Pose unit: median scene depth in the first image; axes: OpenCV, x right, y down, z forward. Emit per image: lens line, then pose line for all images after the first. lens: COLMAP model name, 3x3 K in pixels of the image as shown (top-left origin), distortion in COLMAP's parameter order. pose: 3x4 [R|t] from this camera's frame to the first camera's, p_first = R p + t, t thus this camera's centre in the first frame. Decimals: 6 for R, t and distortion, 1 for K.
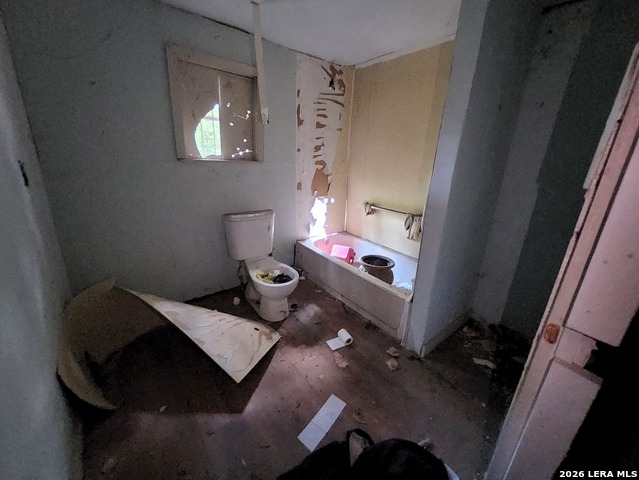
lens RADIAL K [[250.3, 0, 321.6], [0, 250.3, 234.4], [0, 0, 1]] dist [0.001389, -0.002933]
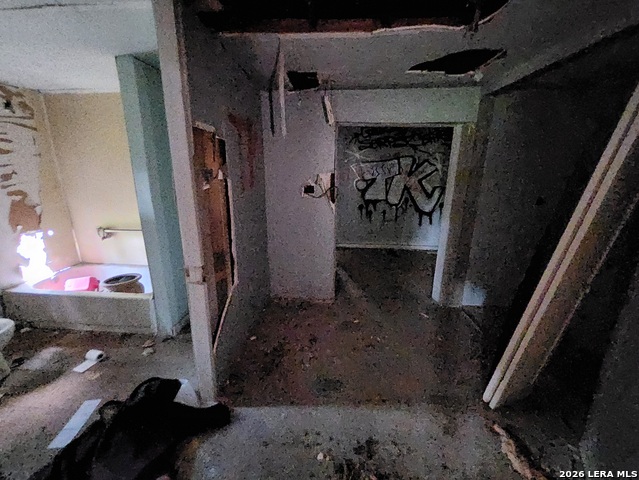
lens RADIAL K [[250.3, 0, 318.9], [0, 250.3, 231.5], [0, 0, 1]] dist [0.001389, -0.002933]
pose [[0.667733, -0.208566, 0.714586, 0.053328], [0.242748, 0.968481, 0.055837, 0.046820], [-0.703709, 0.136180, 0.697315, -0.324879]]
